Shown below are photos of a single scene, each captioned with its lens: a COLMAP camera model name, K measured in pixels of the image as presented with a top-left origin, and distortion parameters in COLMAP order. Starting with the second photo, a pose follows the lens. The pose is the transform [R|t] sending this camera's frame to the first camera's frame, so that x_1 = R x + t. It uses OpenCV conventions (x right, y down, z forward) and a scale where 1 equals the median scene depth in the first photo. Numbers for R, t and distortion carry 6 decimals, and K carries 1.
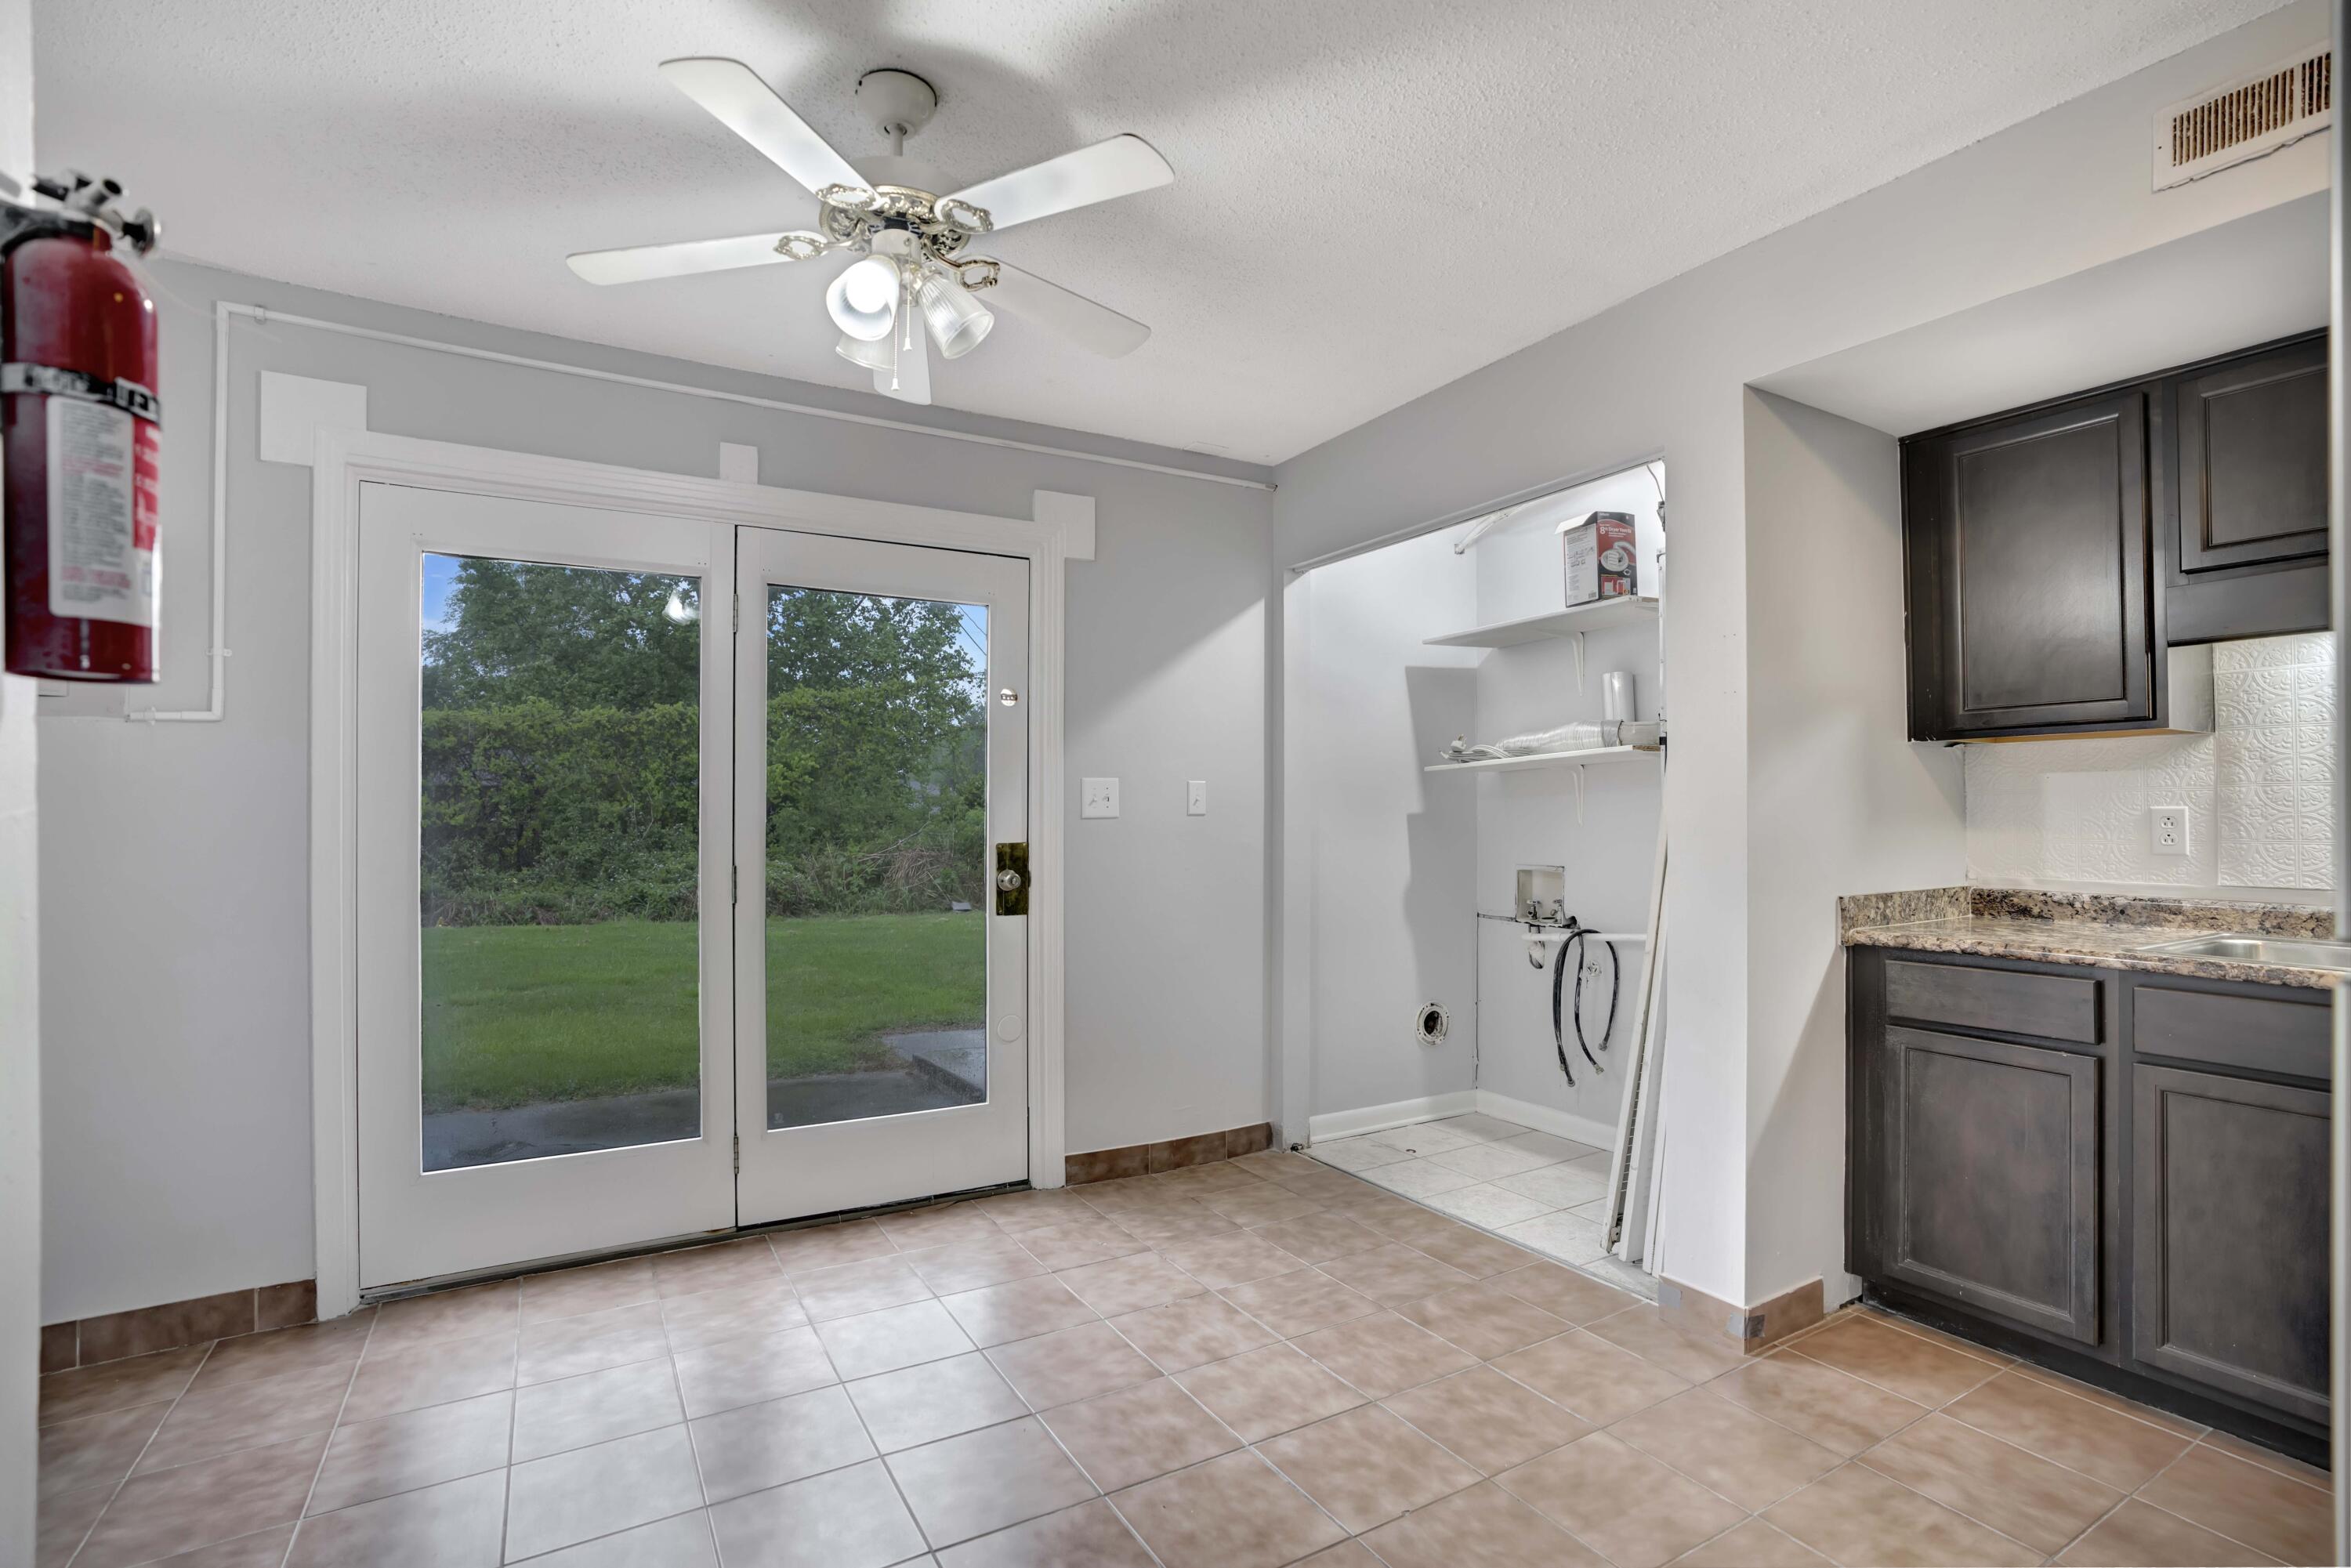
lens RADIAL K [[1081.5, 0, 1157.0], [0, 1081.5, 811.7], [0, 0, 1]] dist [-0.061052, 0.022860]
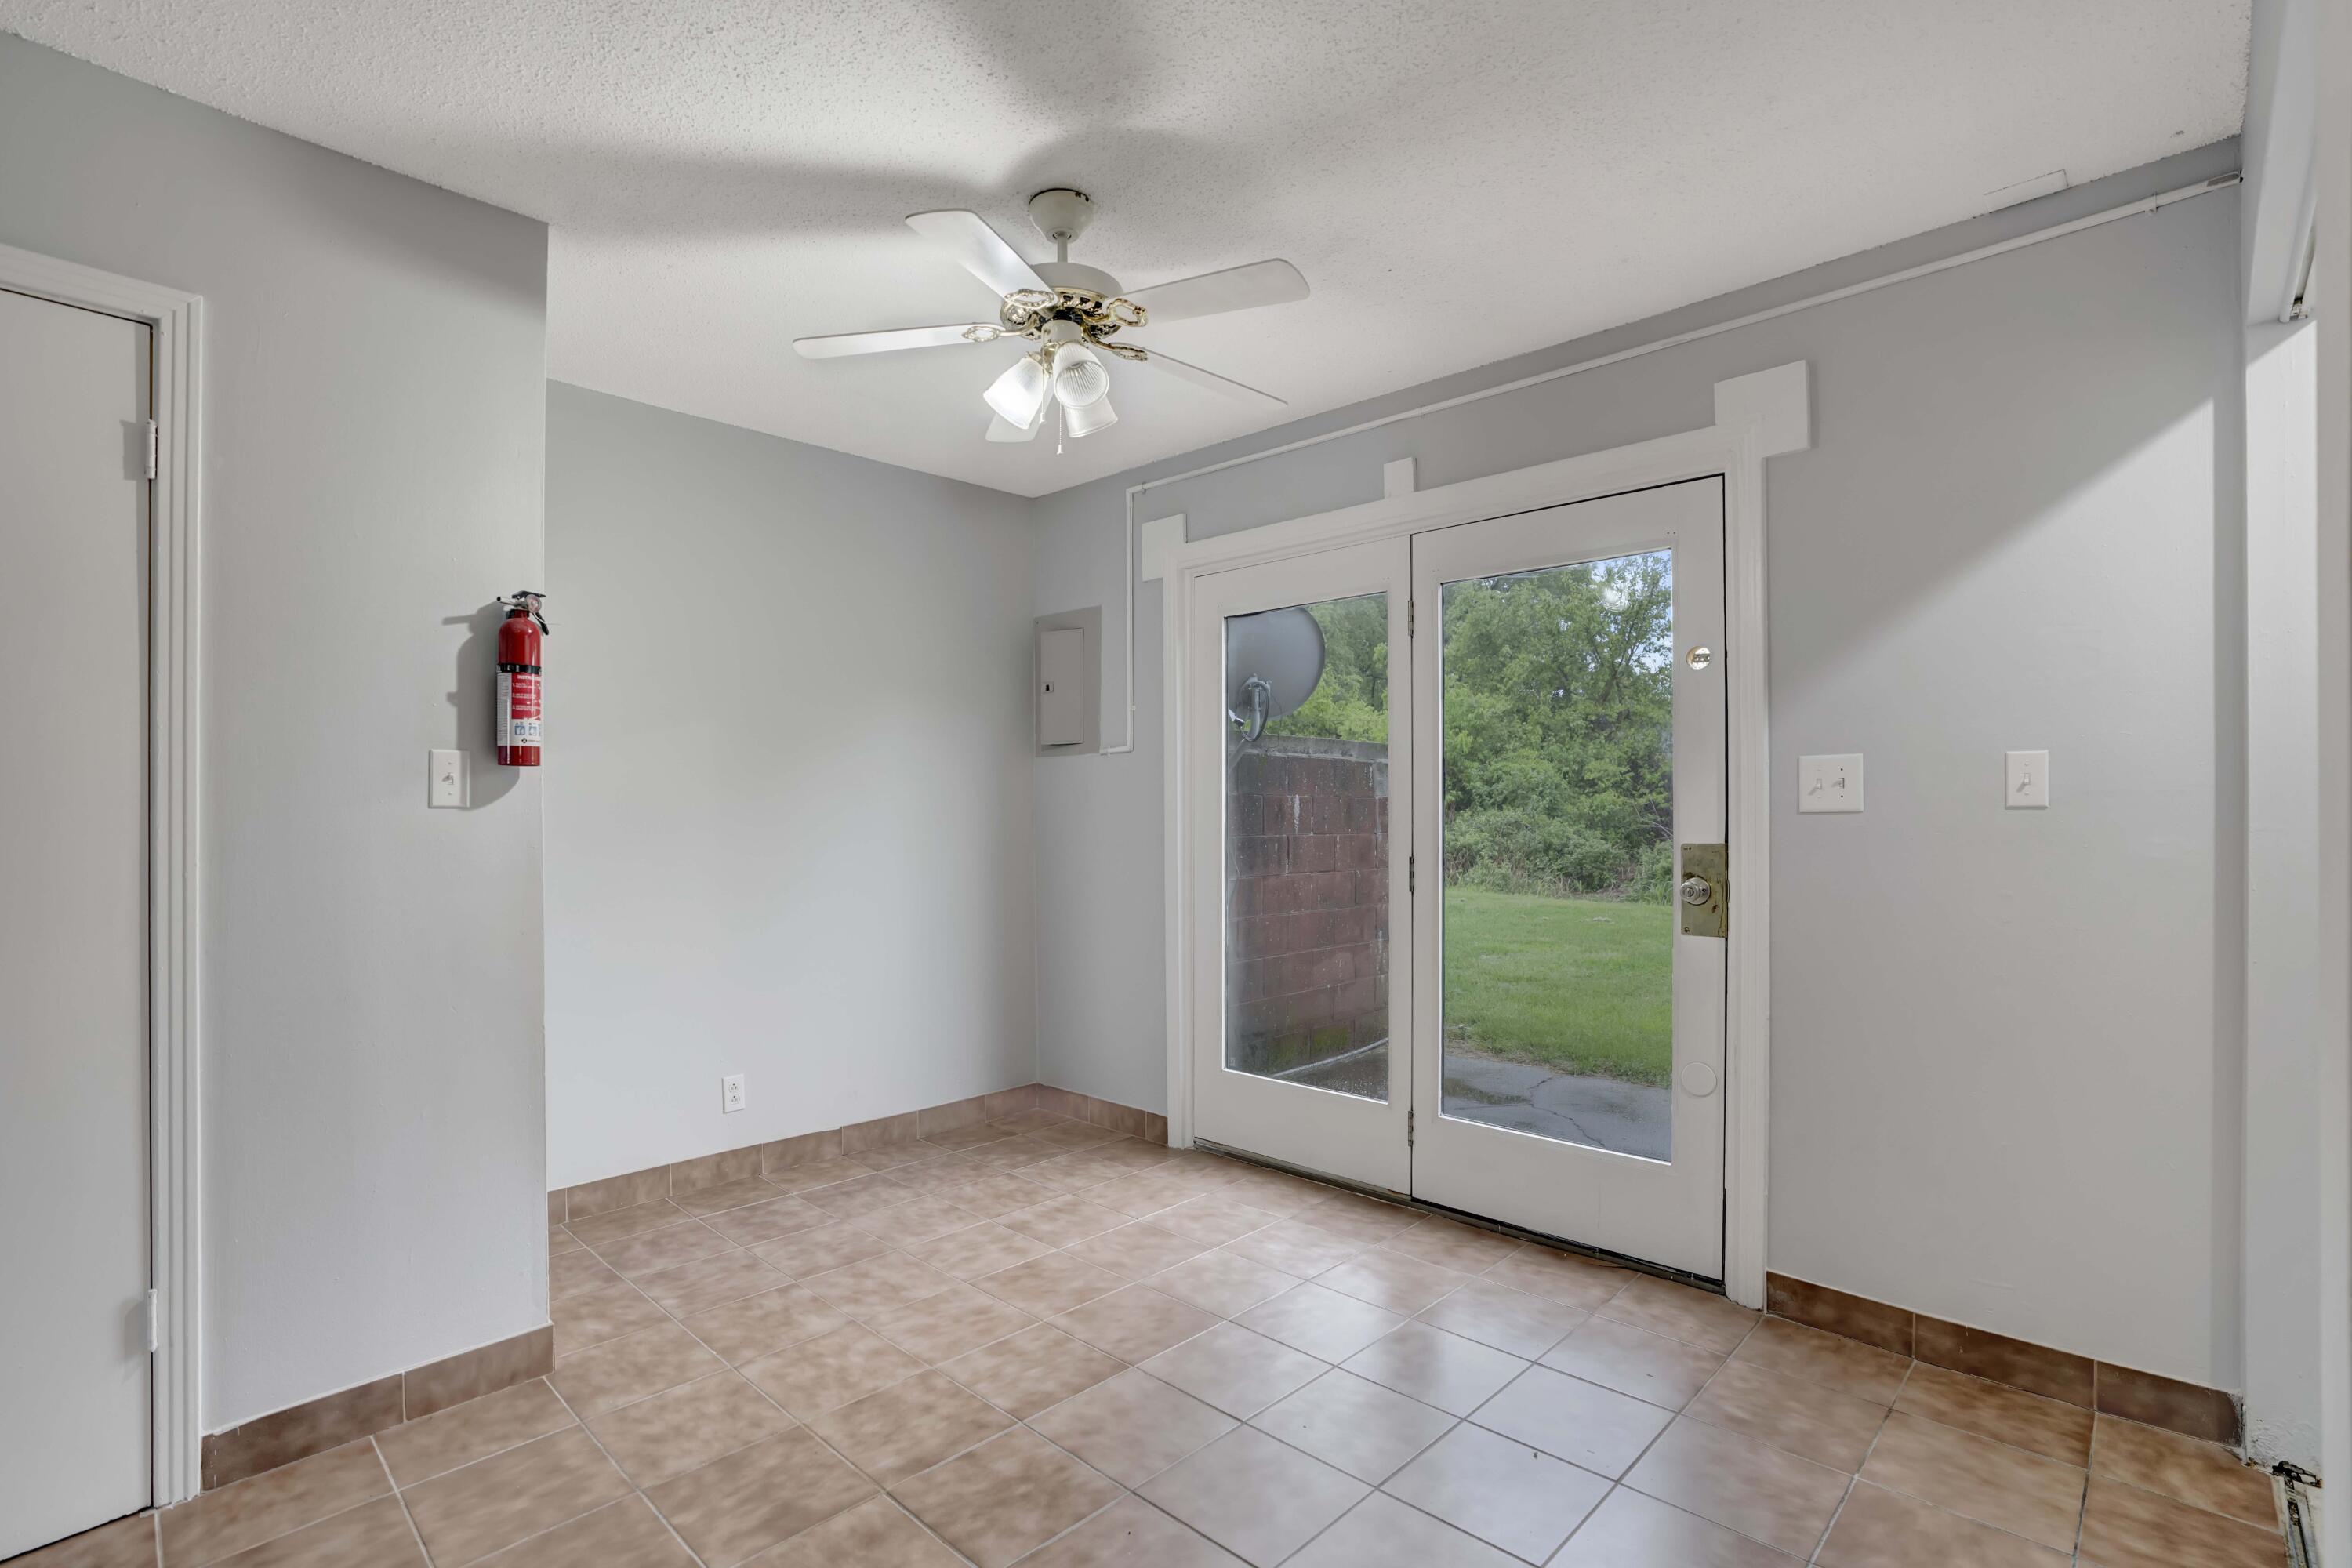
lens RADIAL K [[1082.0, 0, 1157.5], [0, 1082.0, 811.7], [0, 0, 1]] dist [-0.061052, 0.022860]
pose [[0.282657, 0.002173, -0.959218, 0.495732], [0.006914, 0.999967, 0.004303, -0.000536], [0.959196, -0.007848, 0.282633, 0.403340]]
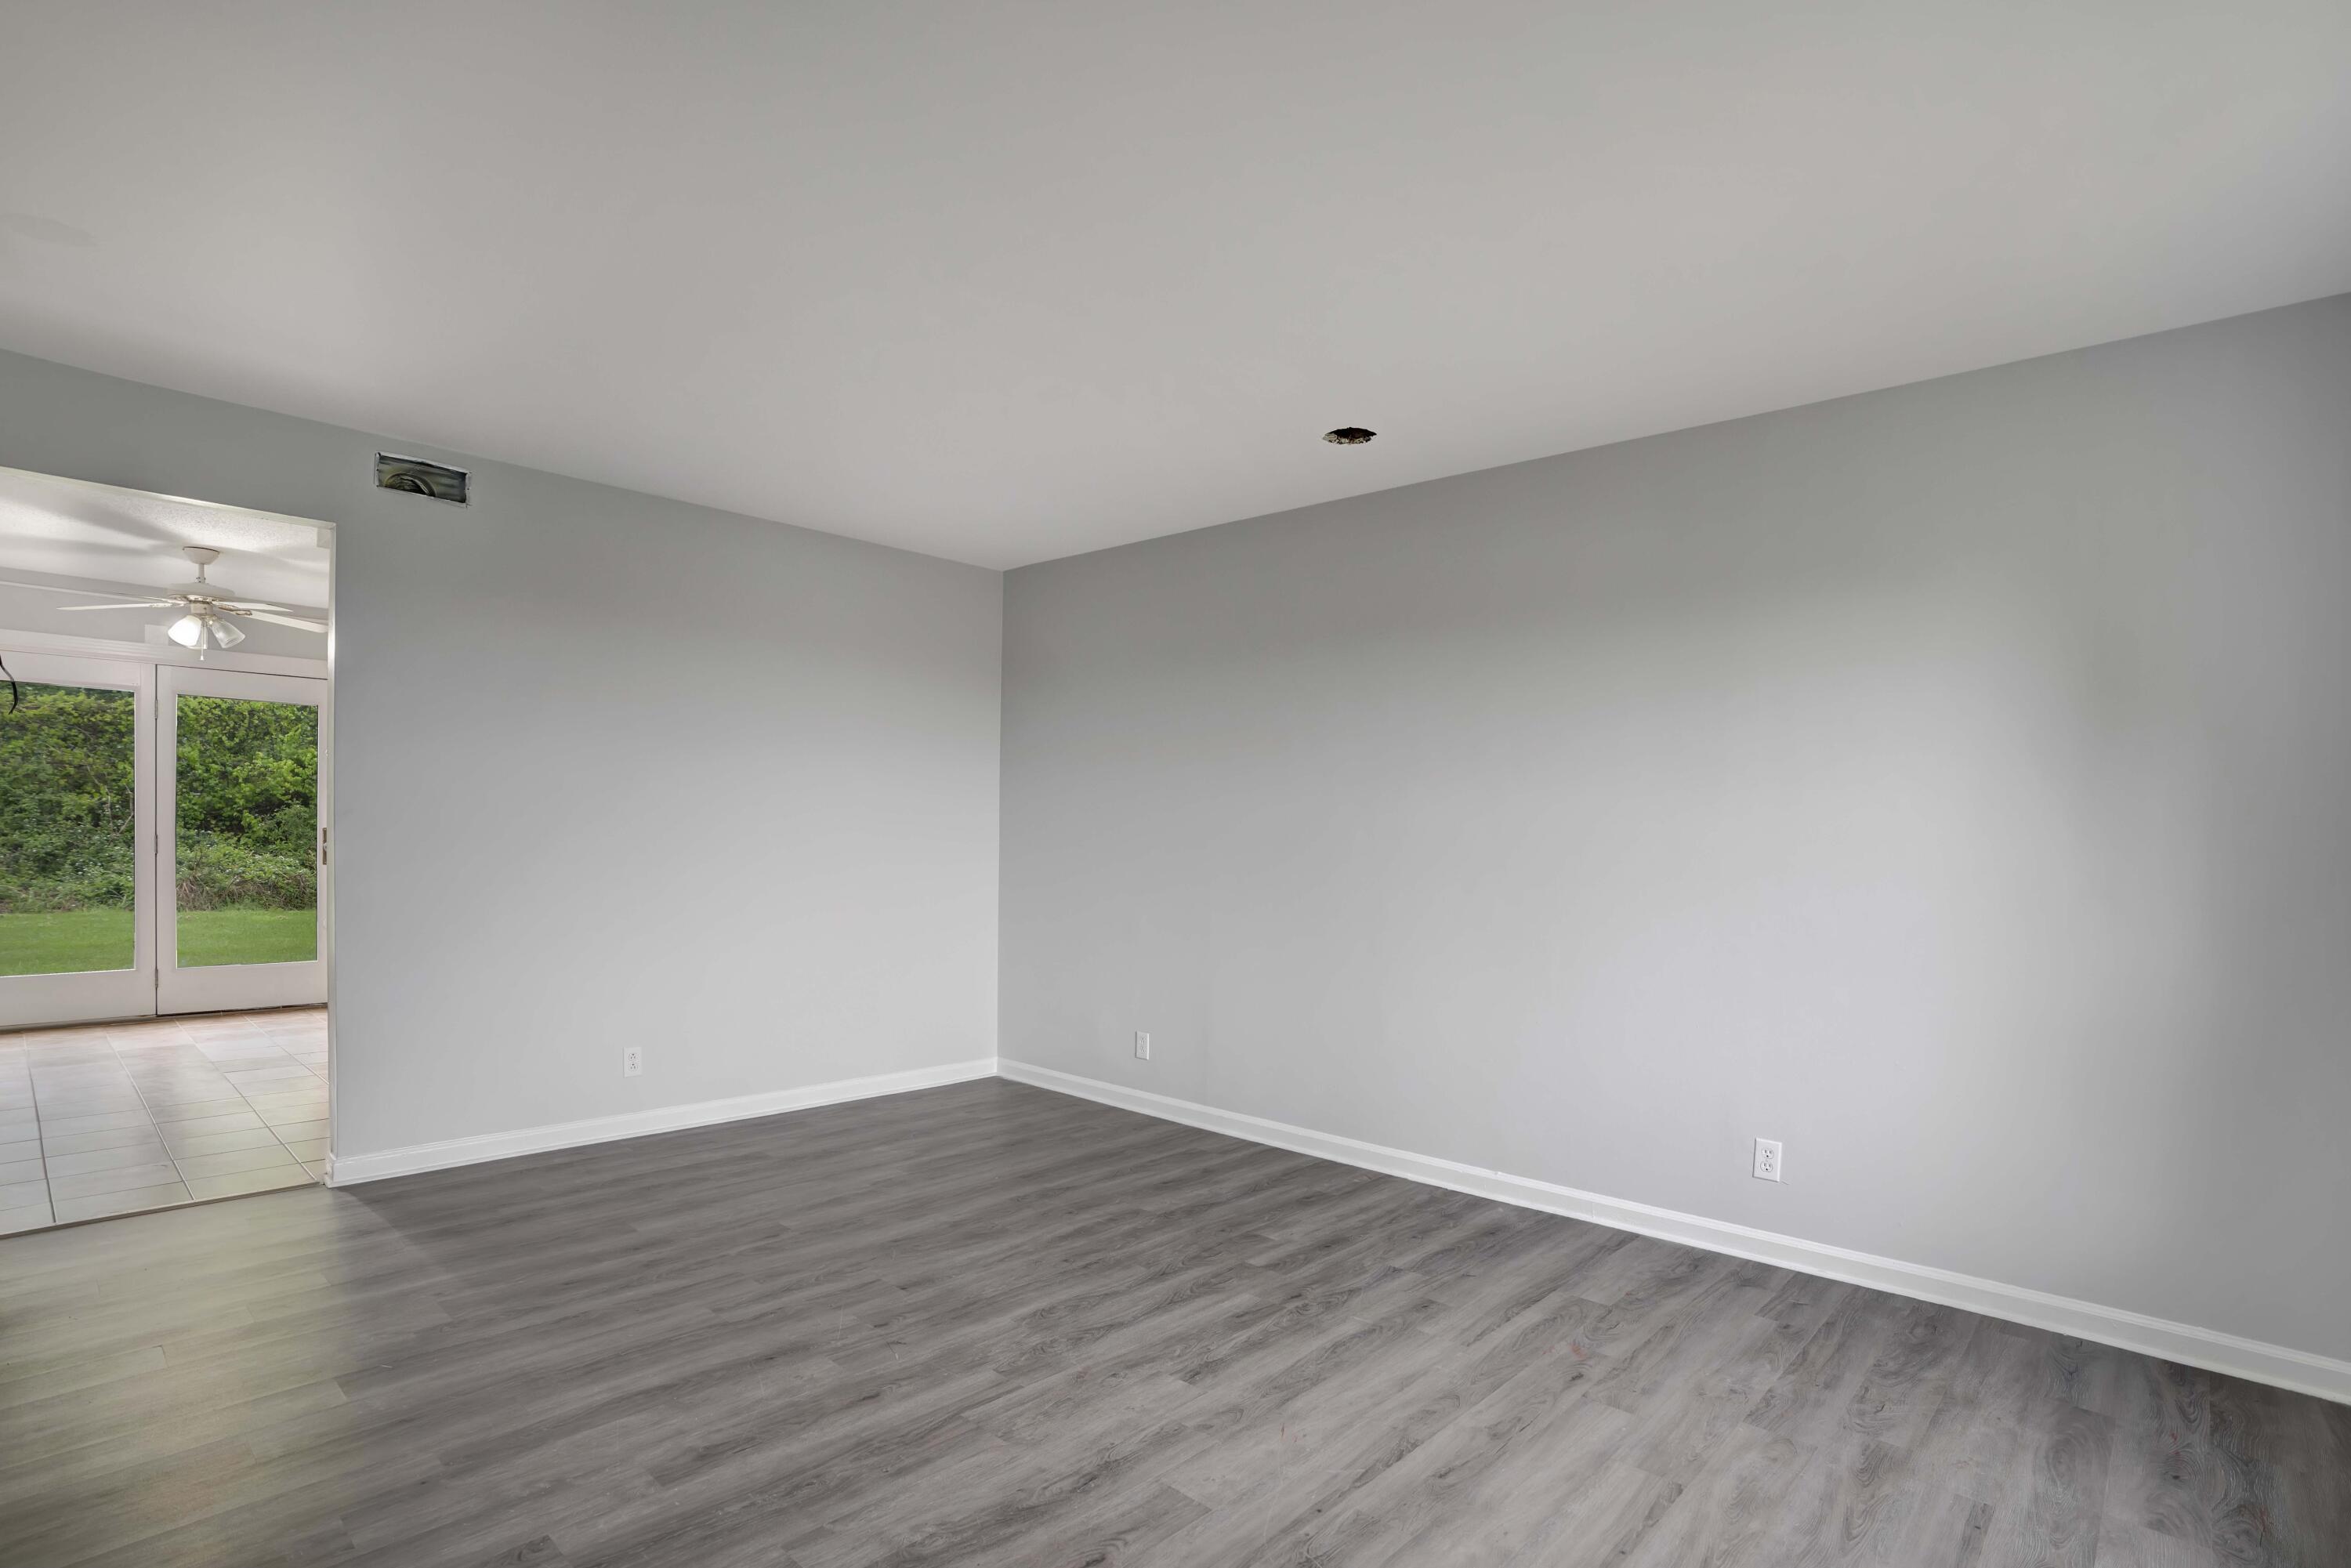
lens RADIAL K [[1137.8, 0, 1173.1], [0, 1137.8, 863.3], [0, 0, 1]] dist [-0.000816, 0.000009]
pose [[0.957292, 0.014223, 0.288773, 0.725370], [-0.023858, 0.999269, 0.029874, -0.004792], [-0.288137, -0.035488, 0.956931, -1.414607]]
